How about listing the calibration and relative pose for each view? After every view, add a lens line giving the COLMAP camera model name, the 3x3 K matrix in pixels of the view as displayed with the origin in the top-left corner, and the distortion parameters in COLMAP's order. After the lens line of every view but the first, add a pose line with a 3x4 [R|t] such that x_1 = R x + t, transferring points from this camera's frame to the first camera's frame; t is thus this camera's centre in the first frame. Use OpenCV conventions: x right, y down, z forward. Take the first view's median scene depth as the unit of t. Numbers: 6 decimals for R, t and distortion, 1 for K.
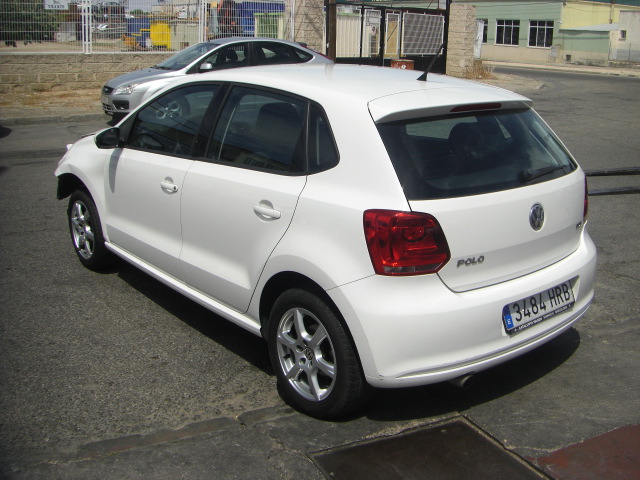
lens RADIAL K [[713.0, 0, 351.6], [0, 713.0, 237.2], [0, 0, 1]] dist [-0.157231, 0.138460]
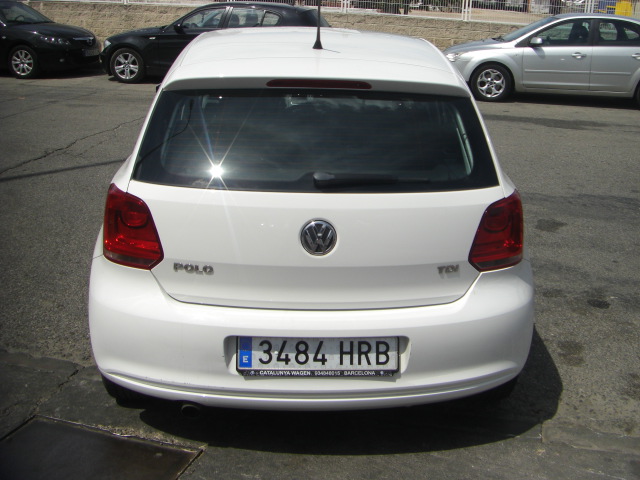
lens RADIAL K [[713.0, 0, 351.6], [0, 713.0, 237.2], [0, 0, 1]] dist [-0.157231, 0.138460]
pose [[0.787158, 0.216942, -0.577337, 0.701993], [-0.198460, 0.975403, 0.095933, -0.104292], [0.583948, 0.039064, 0.810850, 0.411923]]
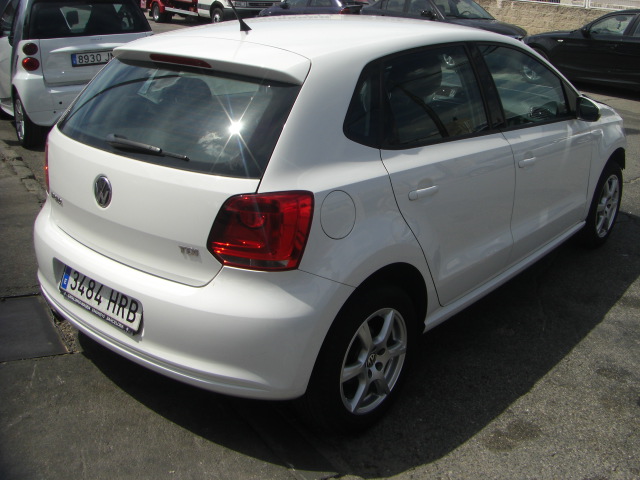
lens RADIAL K [[713.0, 0, 351.6], [0, 713.0, 237.2], [0, 0, 1]] dist [-0.157231, 0.138460]
pose [[0.155288, 0.333434, -0.929896, 1.068314], [-0.310011, 0.910212, 0.274605, -0.290190], [0.937965, 0.245635, 0.244714, 1.064540]]
